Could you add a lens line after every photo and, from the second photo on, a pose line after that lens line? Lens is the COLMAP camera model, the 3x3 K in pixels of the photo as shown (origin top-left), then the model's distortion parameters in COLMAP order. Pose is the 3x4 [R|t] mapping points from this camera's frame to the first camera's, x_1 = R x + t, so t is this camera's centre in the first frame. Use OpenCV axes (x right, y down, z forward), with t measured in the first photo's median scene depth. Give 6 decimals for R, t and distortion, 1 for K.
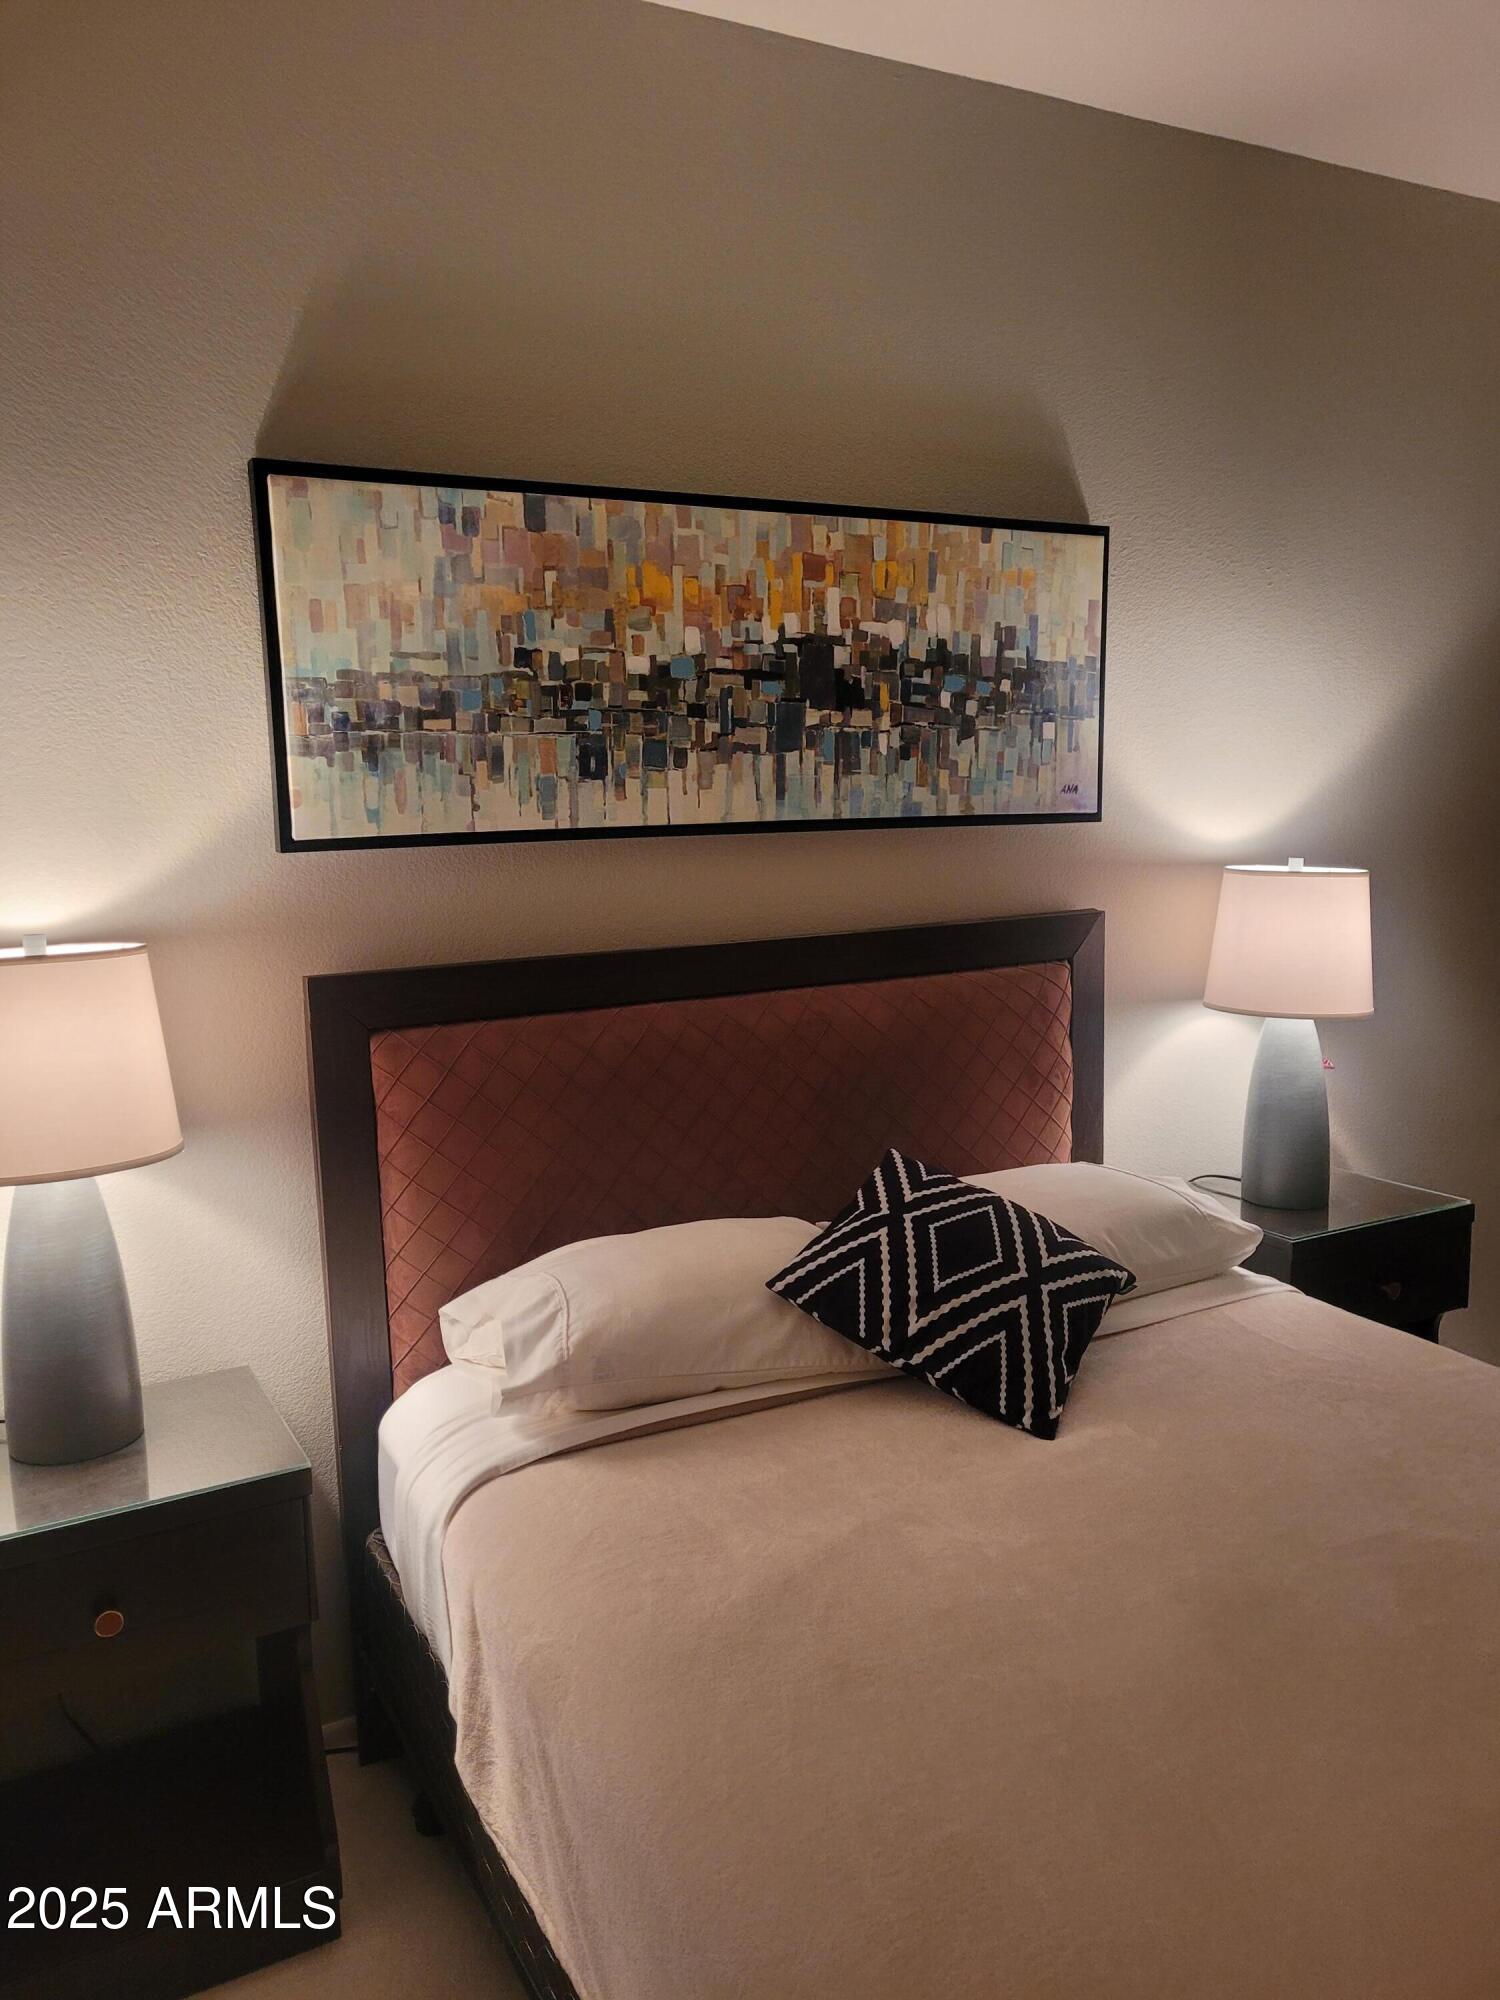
lens RADIAL K [[1510.2, 0, 760.7], [0, 1510.2, 1009.3], [0, 0, 1]] dist [0.055128, -0.040680]
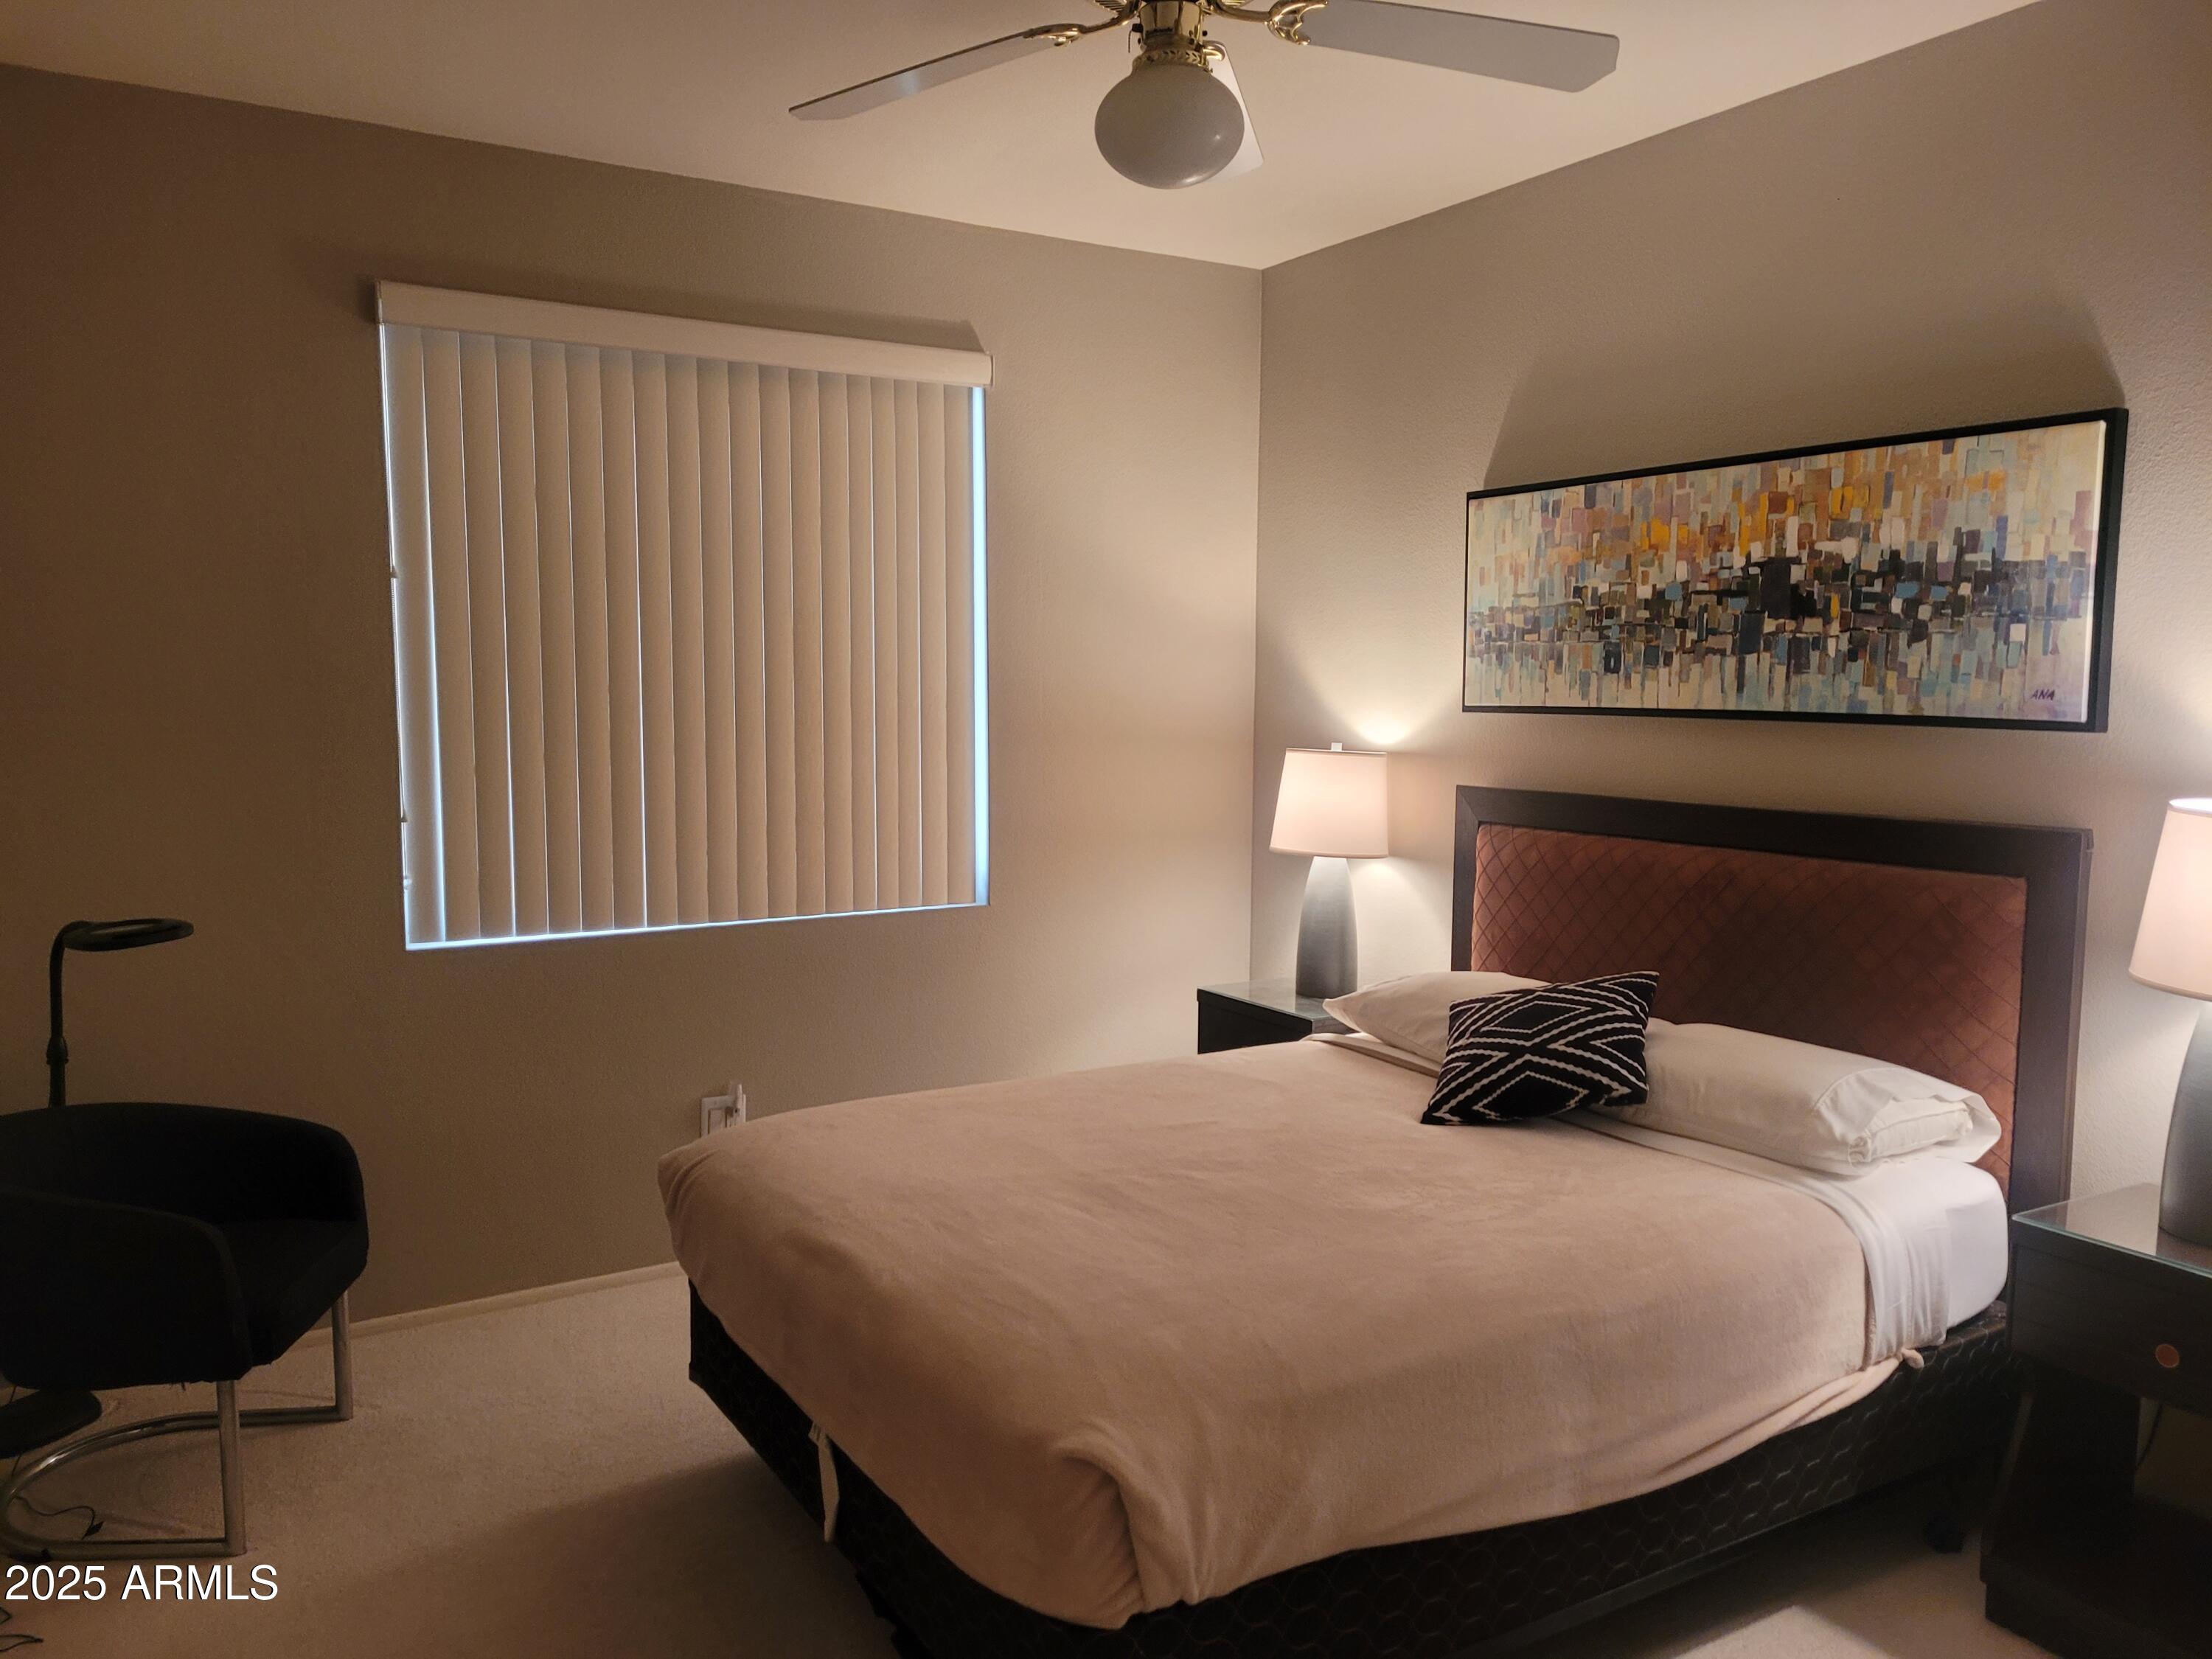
lens RADIAL K [[1670.2, 0, 1106.0], [0, 1670.2, 829.5], [0, 0, 1]] dist [0.055128, -0.040680]
pose [[0.052133, 0.113951, -0.992118, 1.354498], [-0.154577, 0.982416, 0.104714, -0.093808], [0.986604, 0.147899, 0.068831, 0.418307]]
